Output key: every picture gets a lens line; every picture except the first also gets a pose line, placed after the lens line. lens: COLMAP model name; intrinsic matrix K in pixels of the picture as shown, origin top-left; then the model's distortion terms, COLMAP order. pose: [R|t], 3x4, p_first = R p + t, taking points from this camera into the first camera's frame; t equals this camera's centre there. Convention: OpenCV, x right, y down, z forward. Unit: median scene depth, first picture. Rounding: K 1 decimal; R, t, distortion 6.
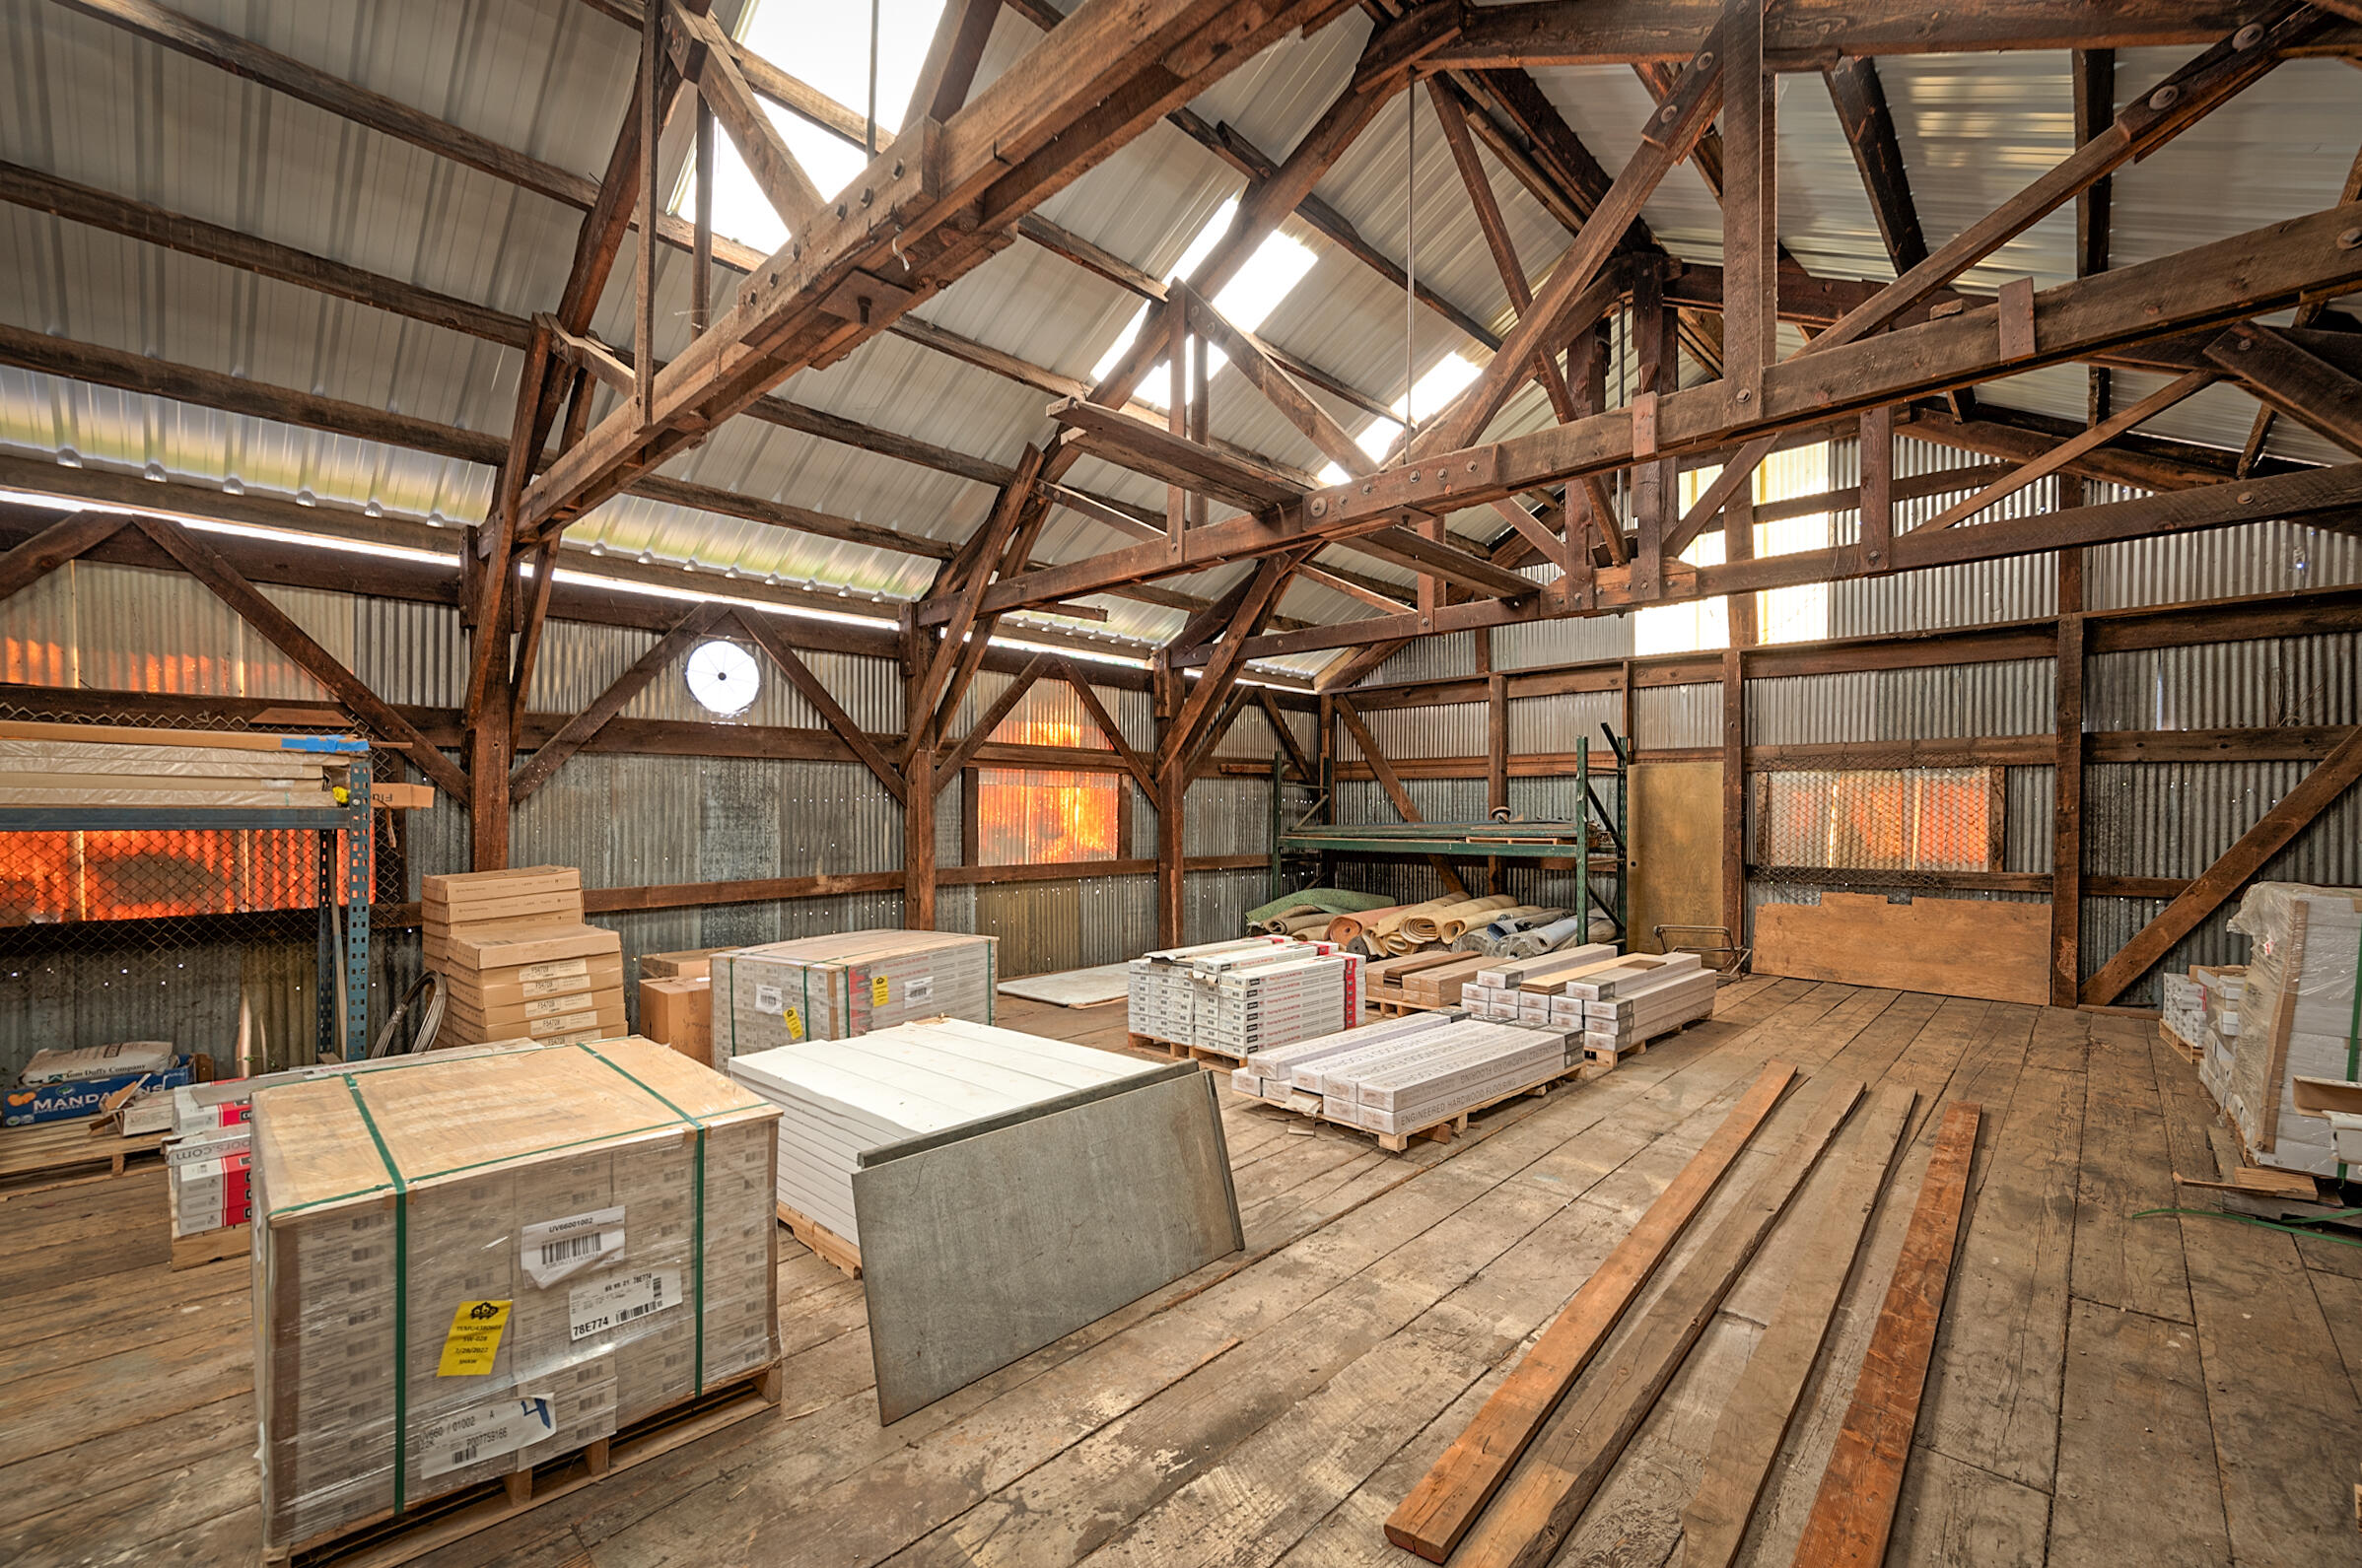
lens RADIAL K [[946.7, 0, 1183.5], [0, 946.7, 803.4], [0, 0, 1]] dist [-0.001053, -0.000063]
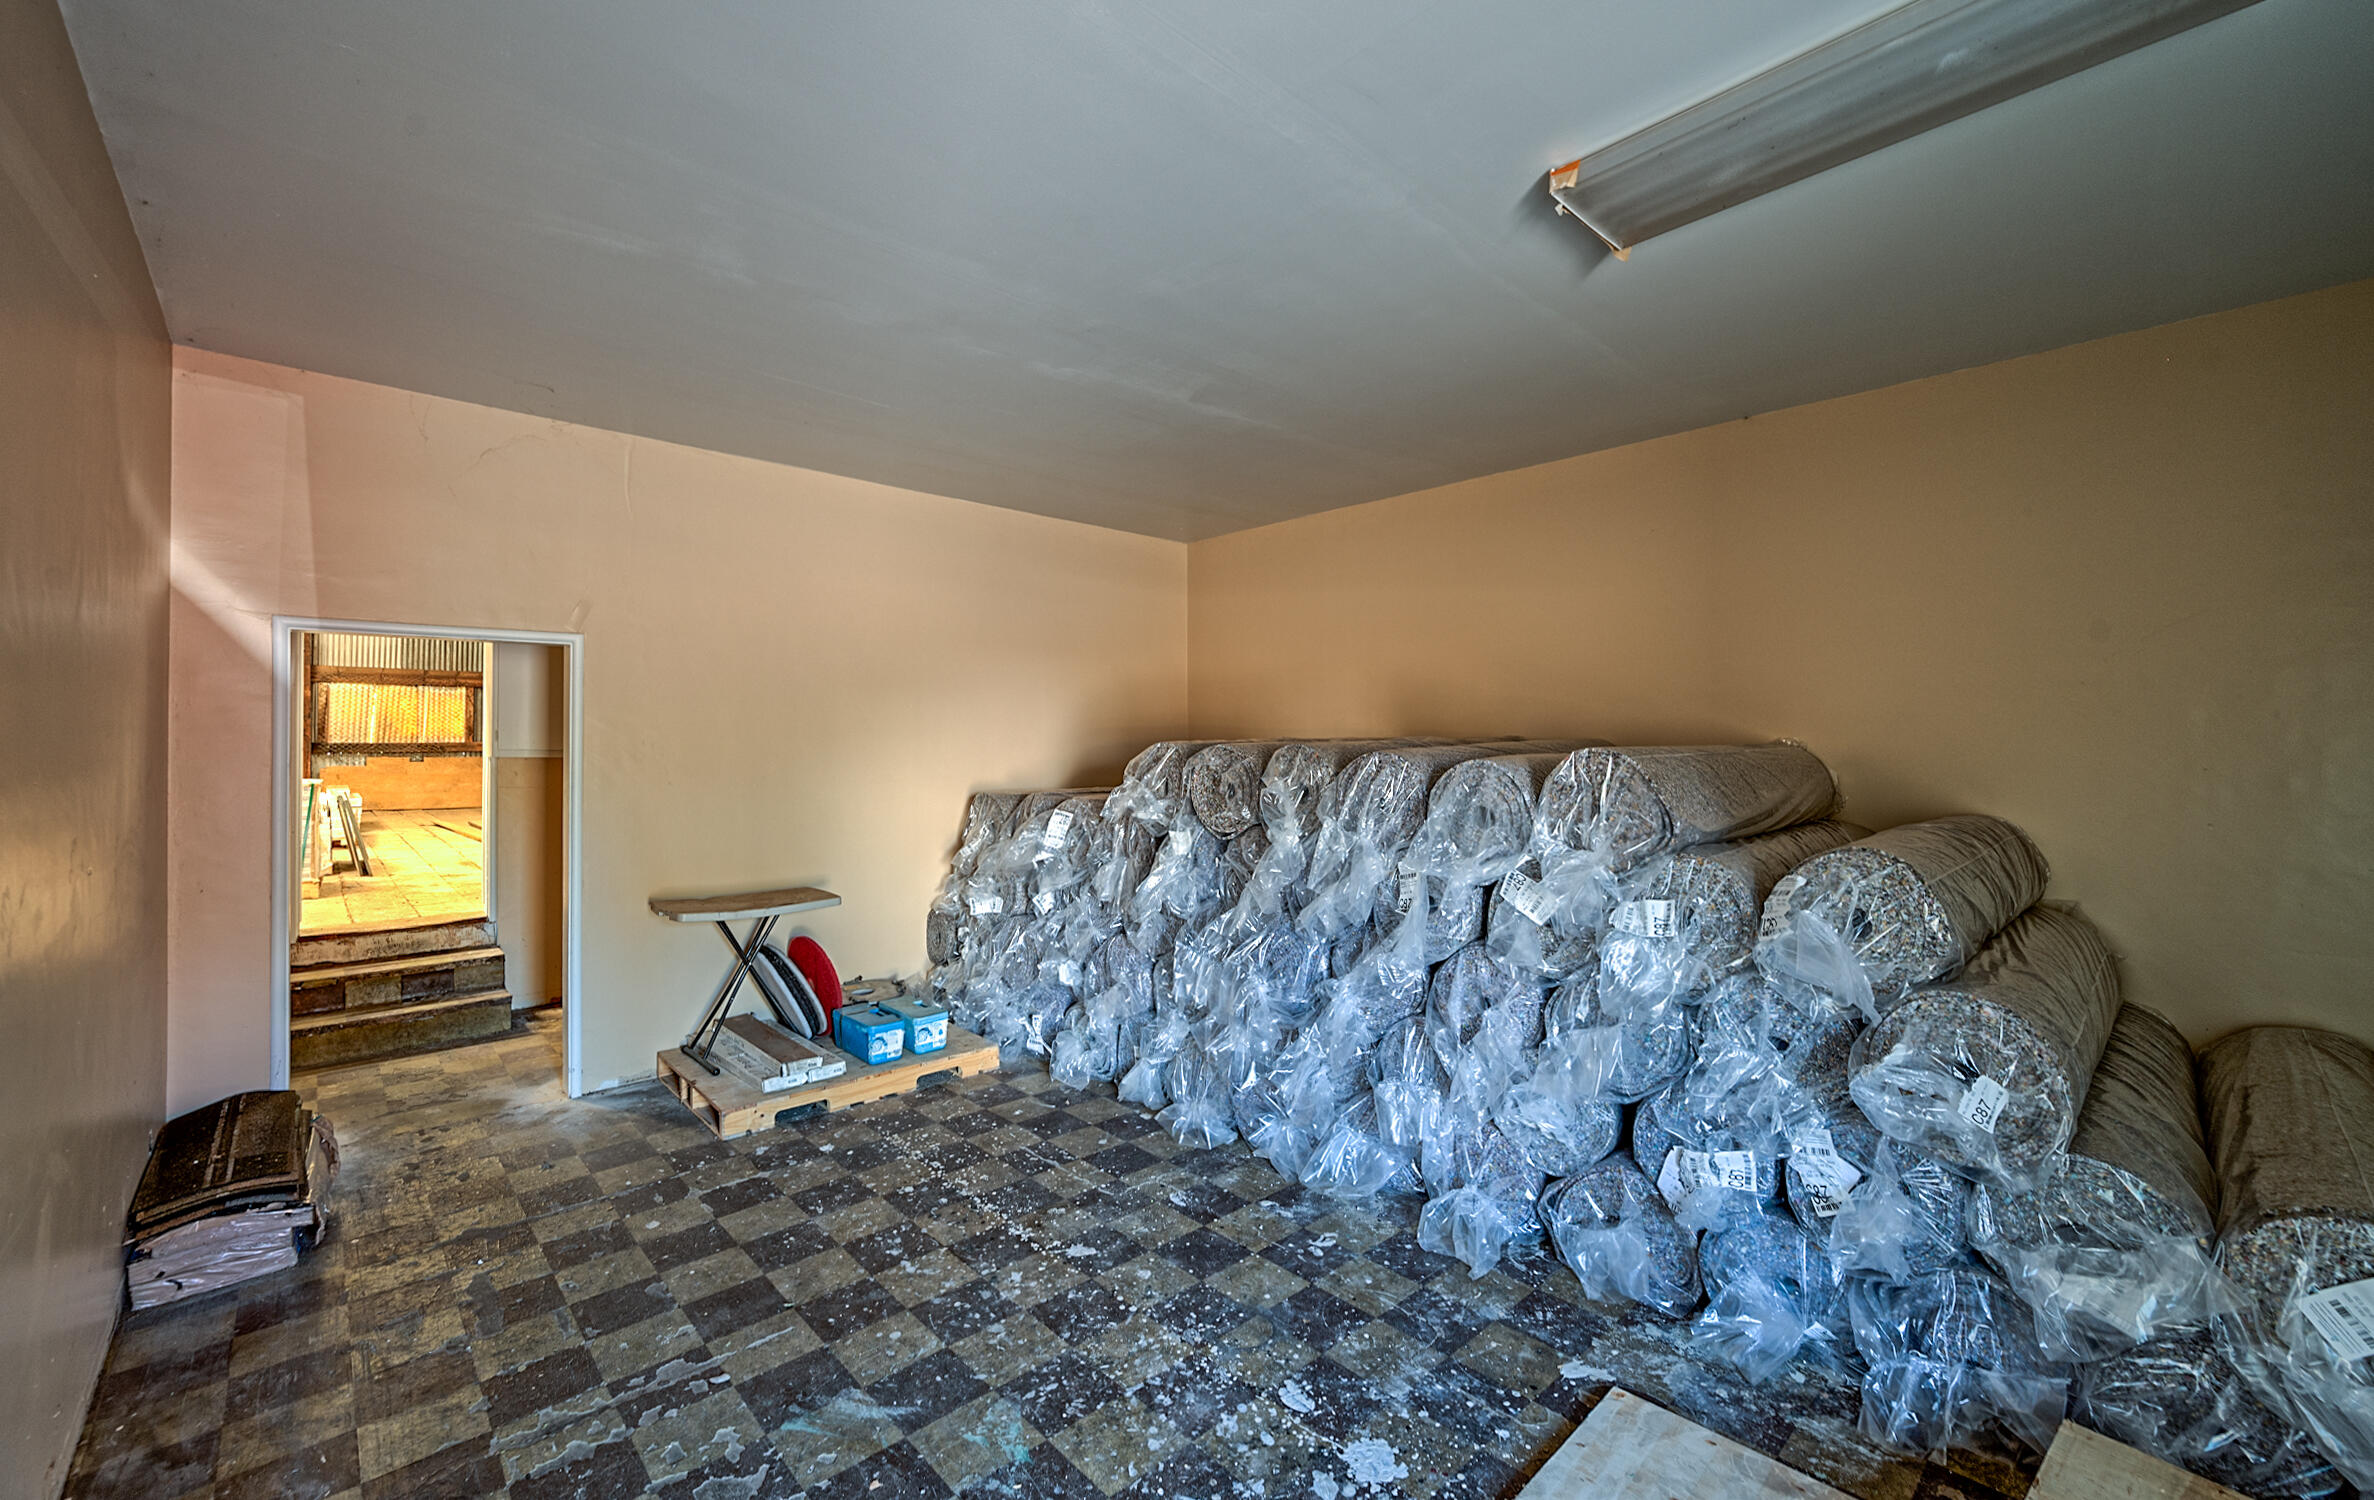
lens RADIAL K [[946.6, 0, 1189.6], [0, 946.6, 749.7], [0, 0, 1]] dist [0.000603, 0.000037]
pose [[0.047002, 0.000853, 0.998894, -0.923696], [-0.002260, 0.999997, -0.000747, 0.080541], [-0.998892, -0.002222, 0.047004, -0.514577]]
